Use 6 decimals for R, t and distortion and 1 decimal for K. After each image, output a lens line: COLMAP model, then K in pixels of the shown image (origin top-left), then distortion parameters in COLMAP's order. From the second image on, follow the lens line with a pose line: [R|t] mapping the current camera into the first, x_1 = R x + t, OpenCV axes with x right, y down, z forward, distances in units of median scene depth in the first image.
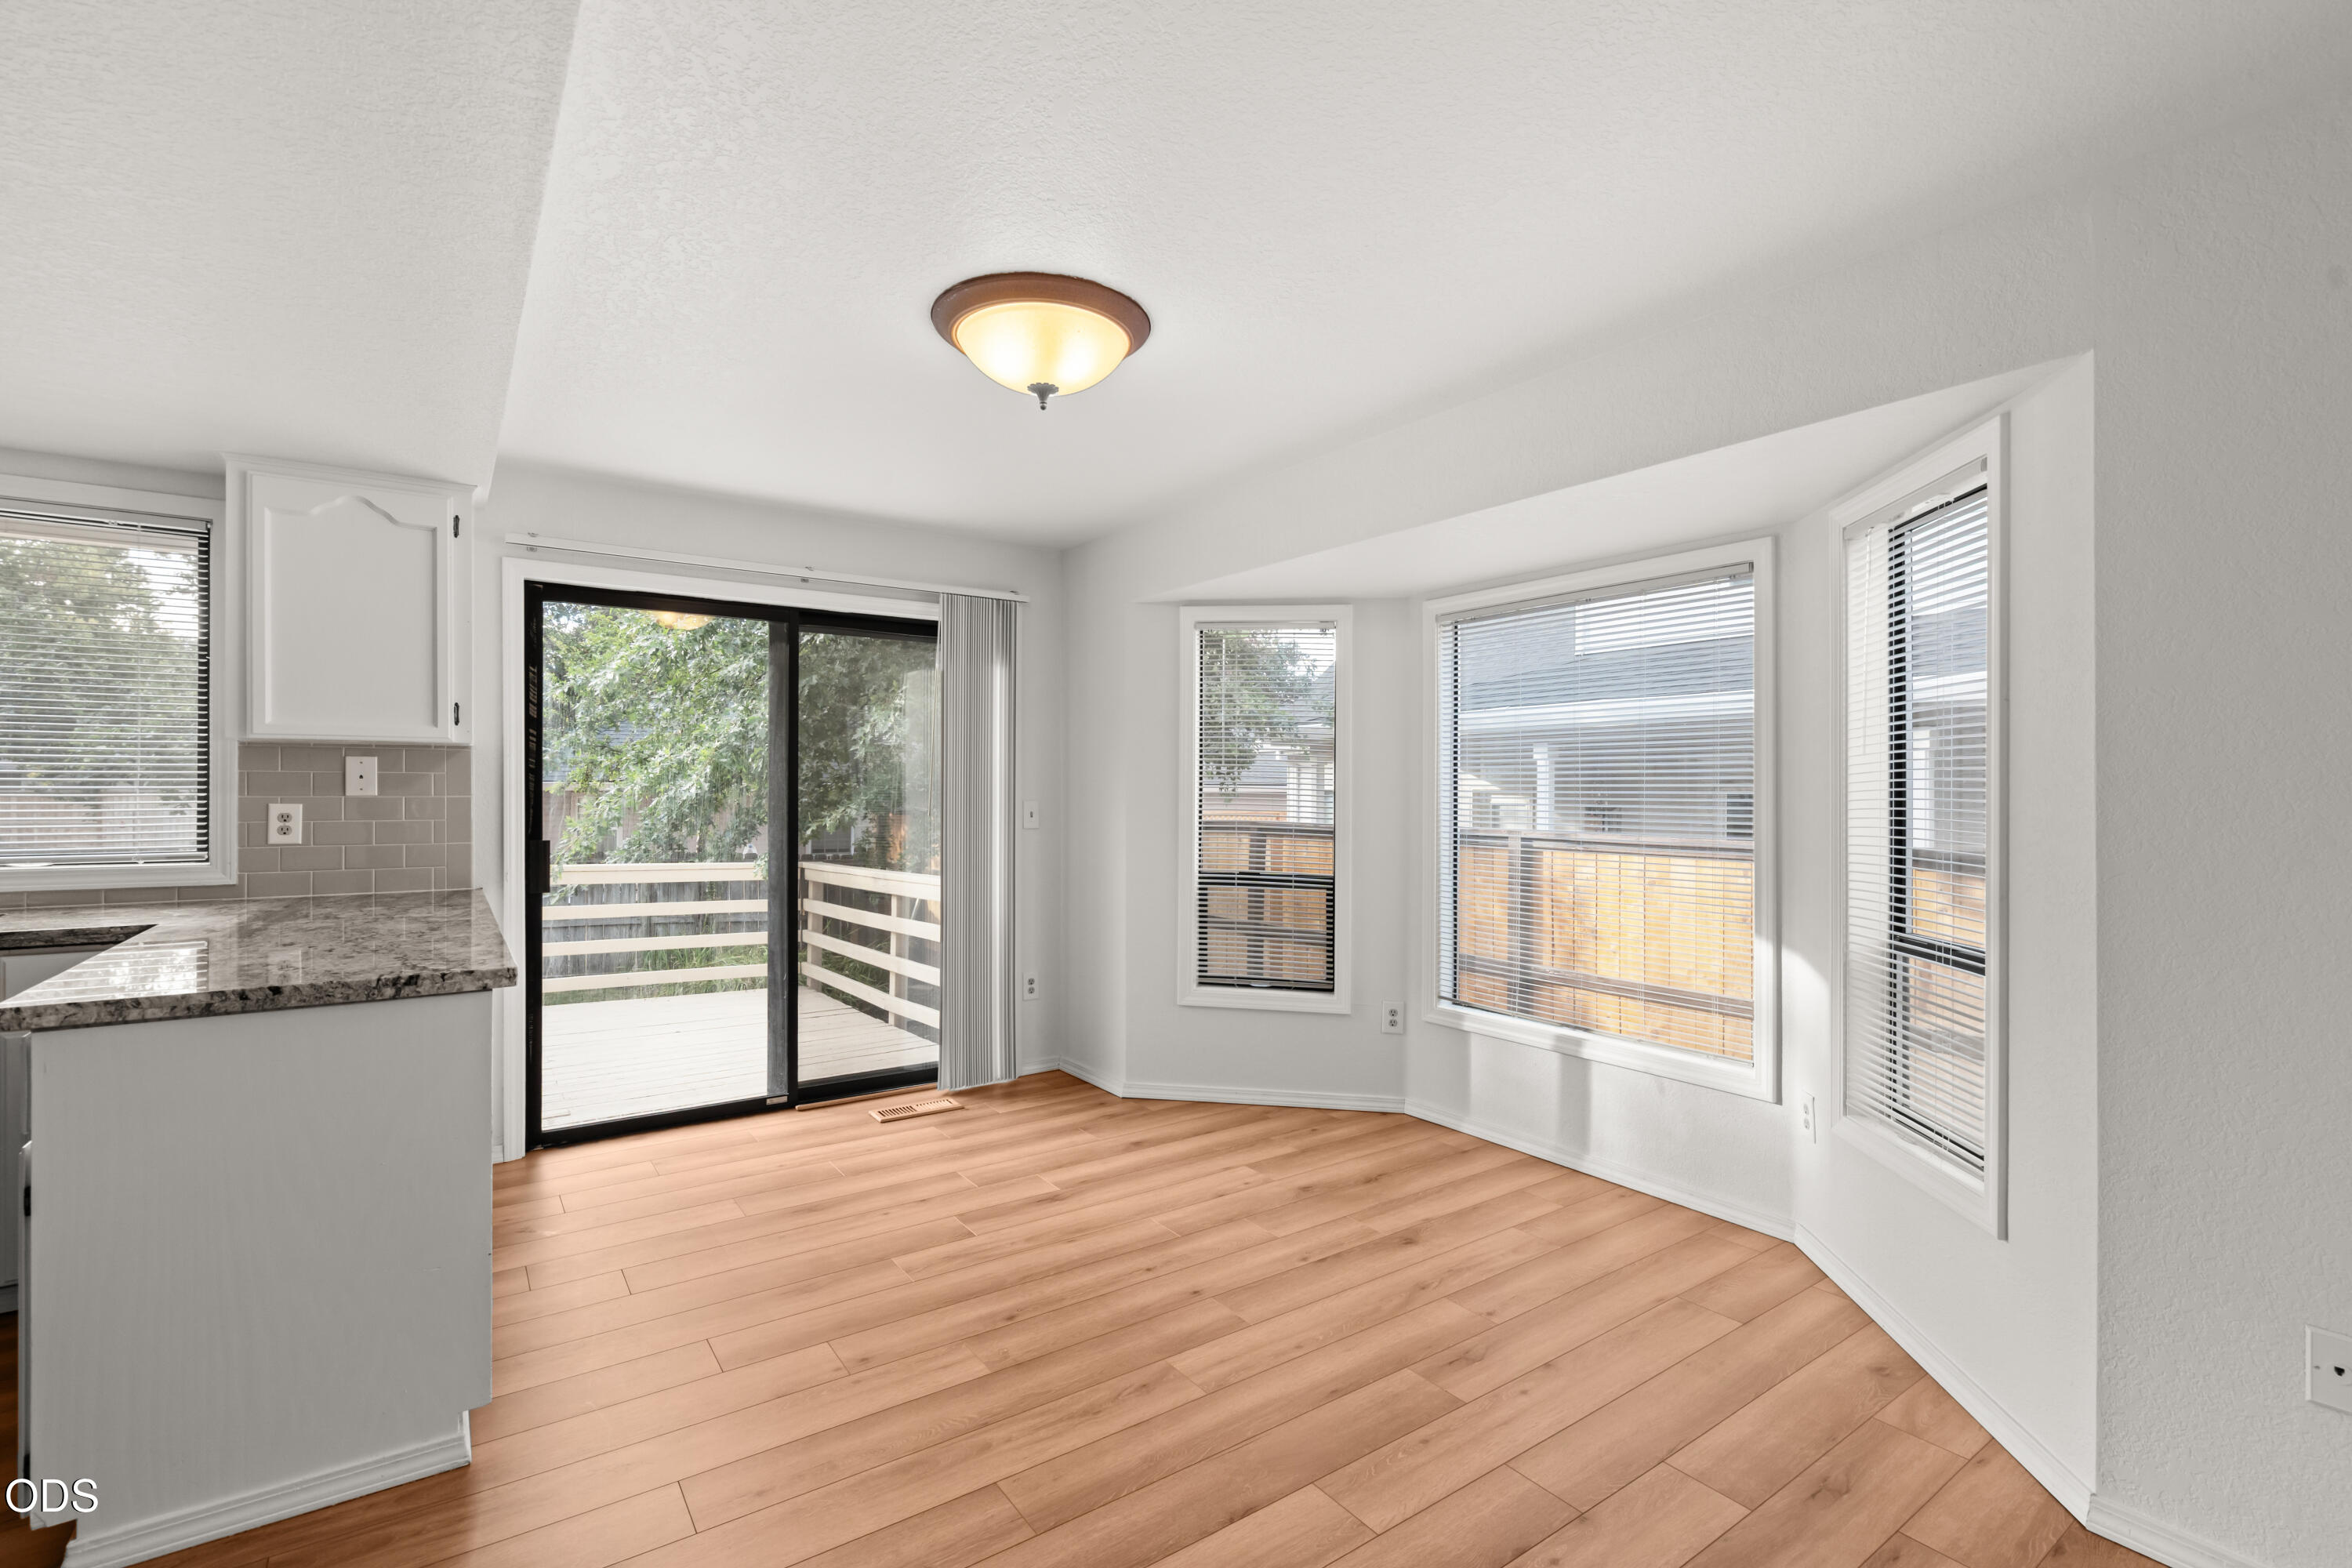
lens RADIAL K [[1072.1, 0, 1181.4], [0, 1072.1, 788.3], [0, 0, 1]] dist [-0.001895, 0.000688]
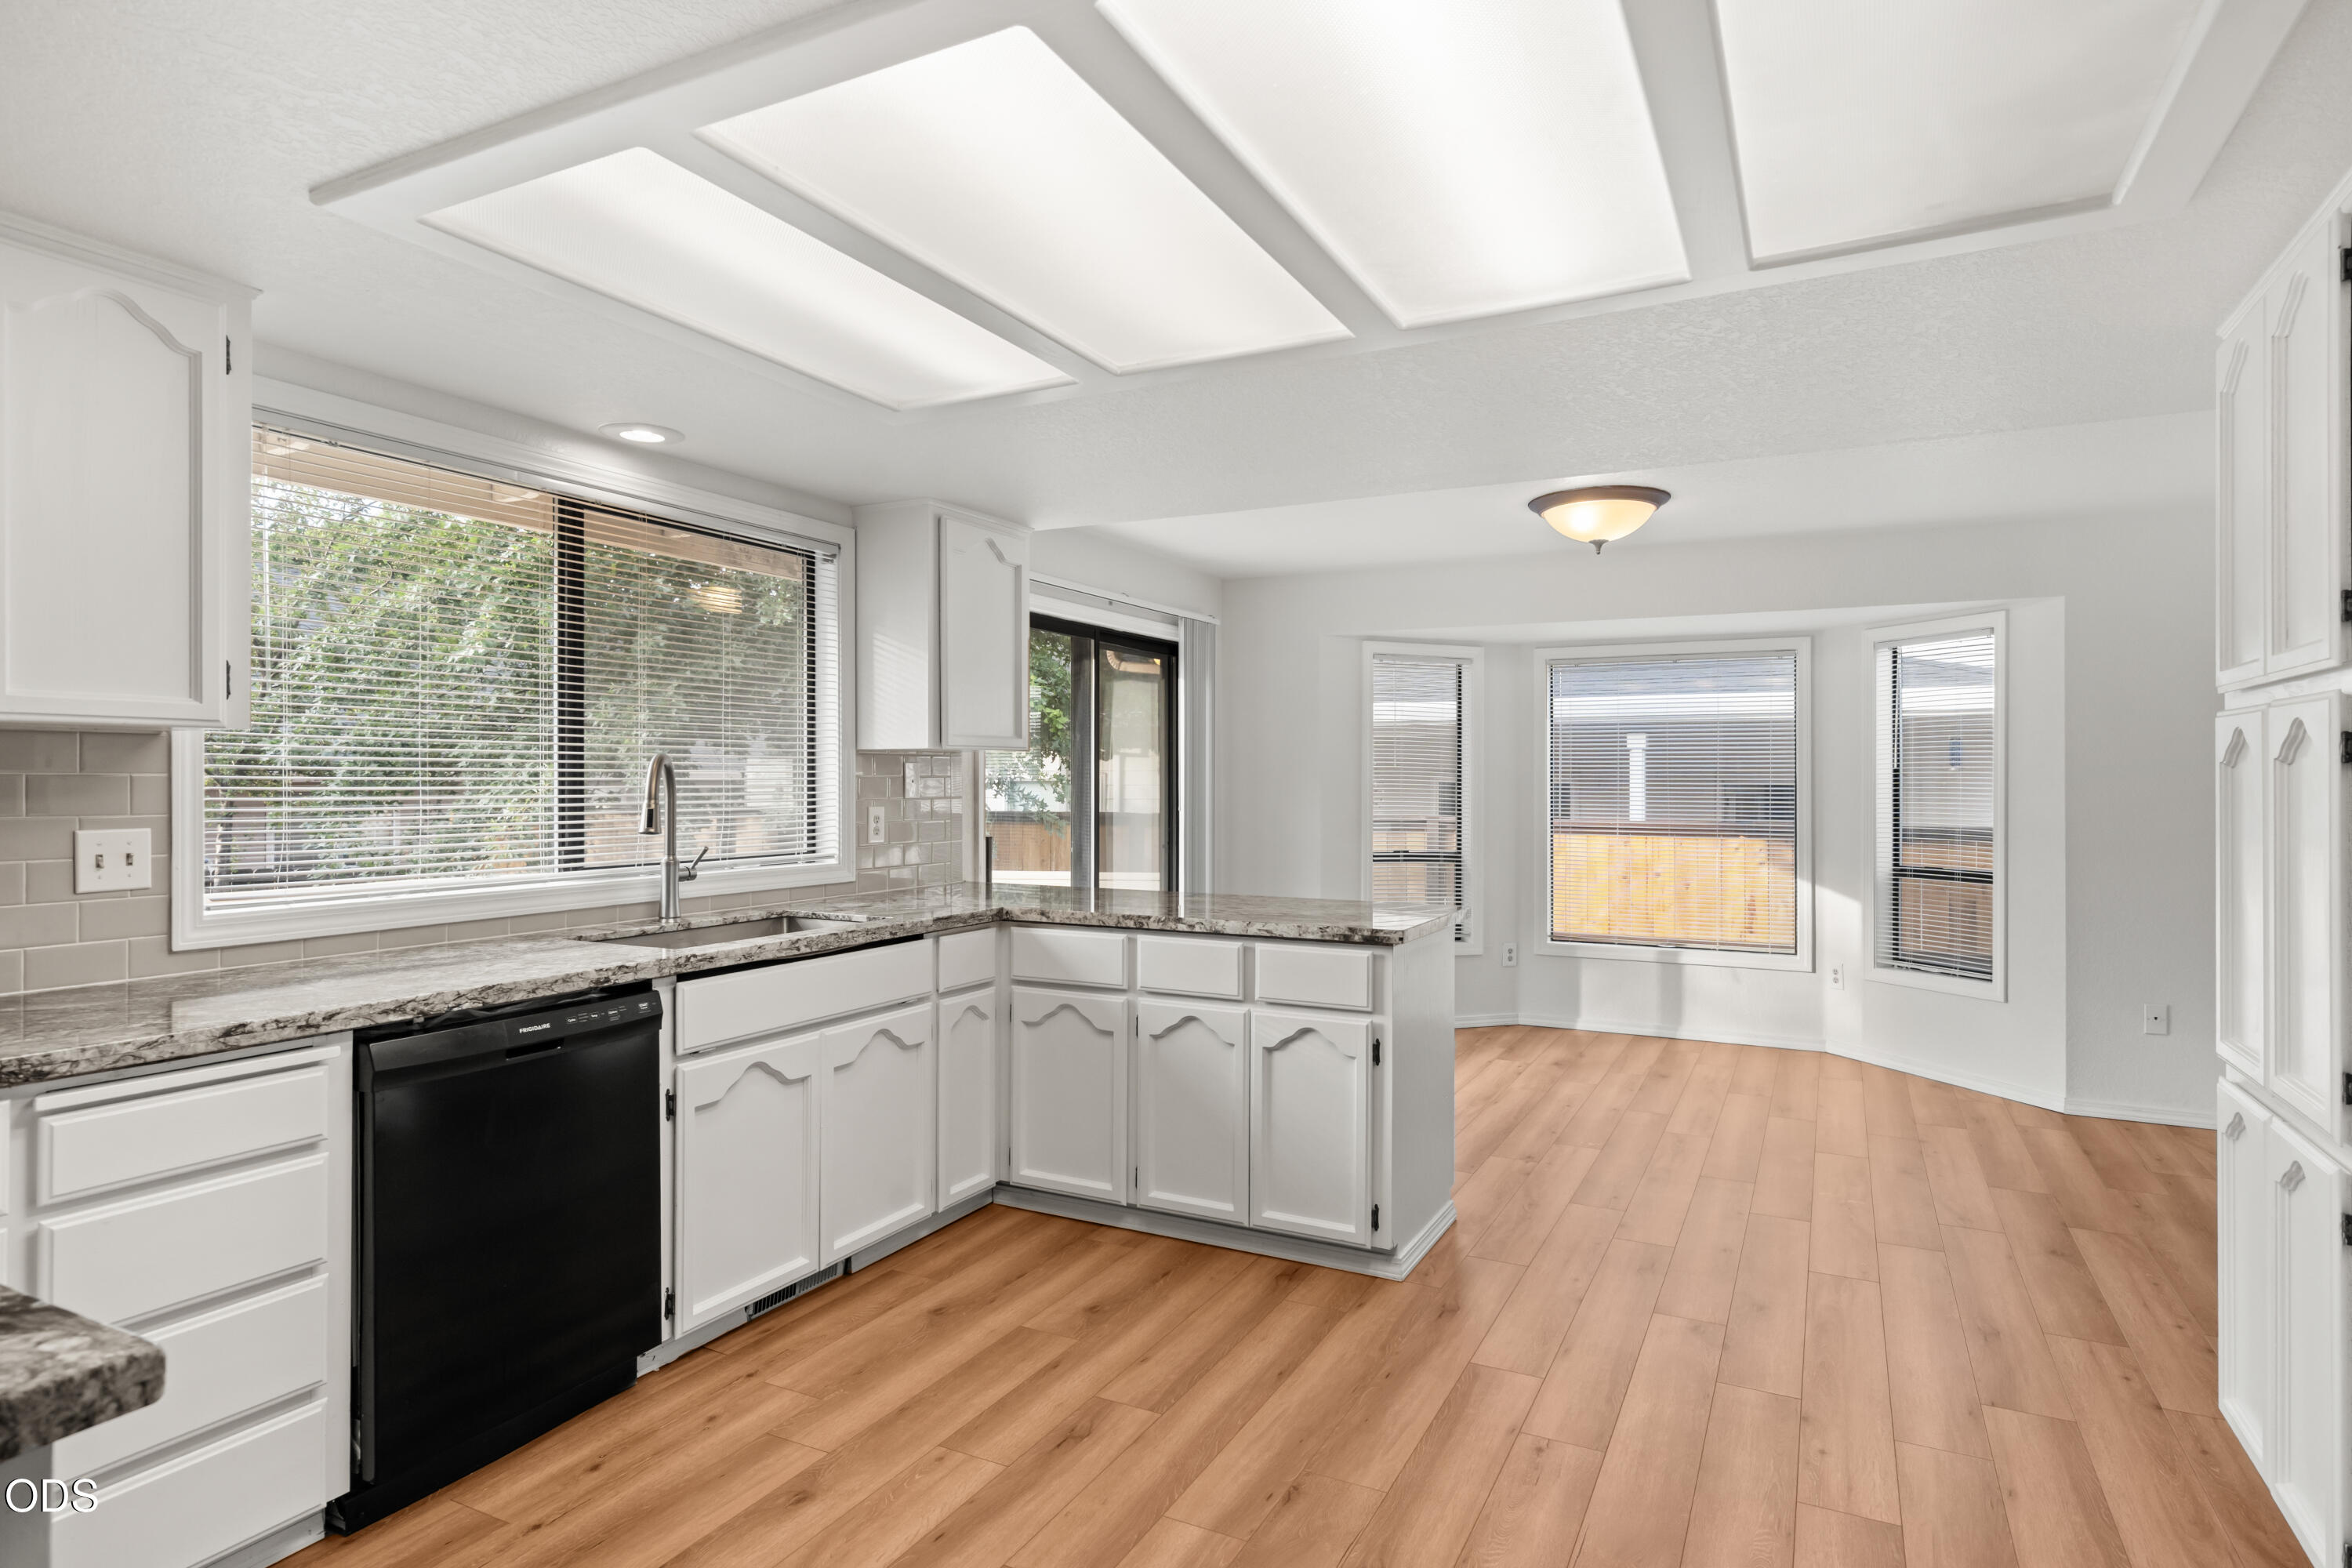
lens RADIAL K [[1282.5, 0, 1181.7], [0, 1282.5, 778.9], [0, 0, 1]] dist [0.001655, 0.004284]
pose [[0.883888, -0.002882, 0.467689, -0.925352], [0.001200, 0.999992, 0.003893, -0.014581], [-0.467697, -0.002880, 0.883884, -0.236866]]
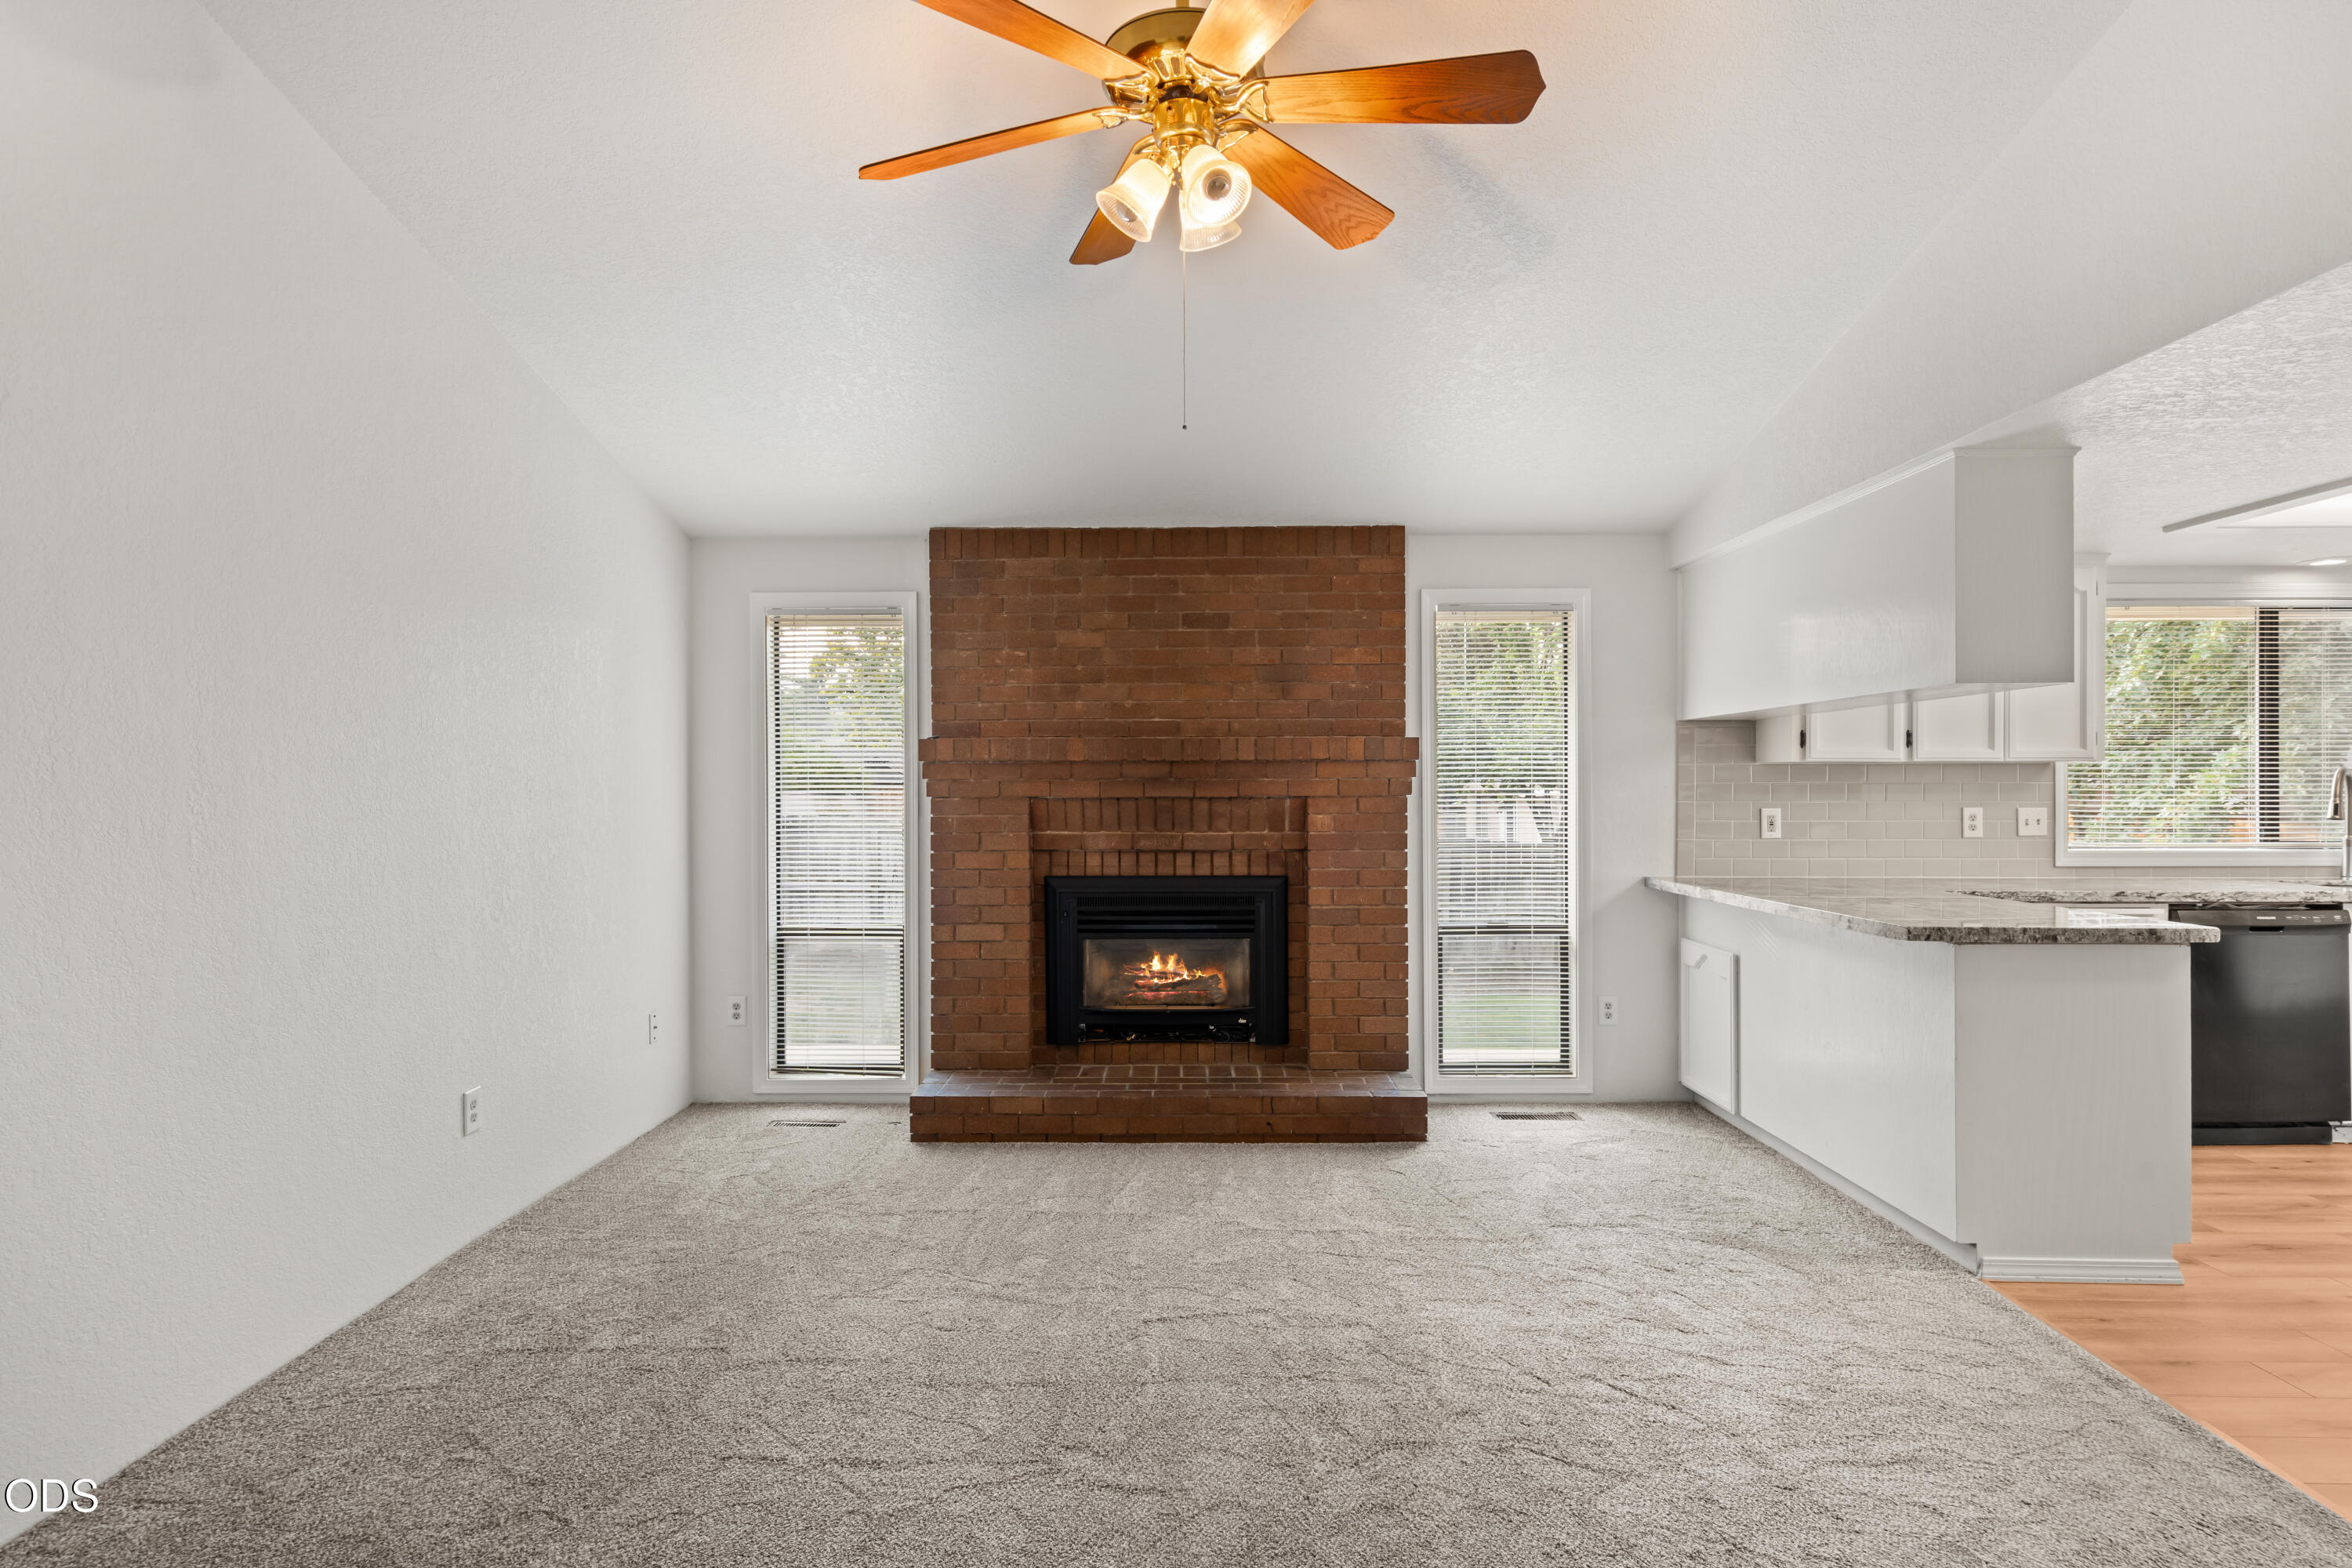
lens RADIAL K [[1282.5, 0, 1167.2], [0, 1282.5, 784.6], [0, 0, 1]] dist [0.001655, 0.004284]
pose [[0.818605, -0.005149, -0.574334, -1.050008], [0.005579, 0.999984, -0.001012, -0.016776], [0.574330, -0.002376, 0.818620, -1.024866]]
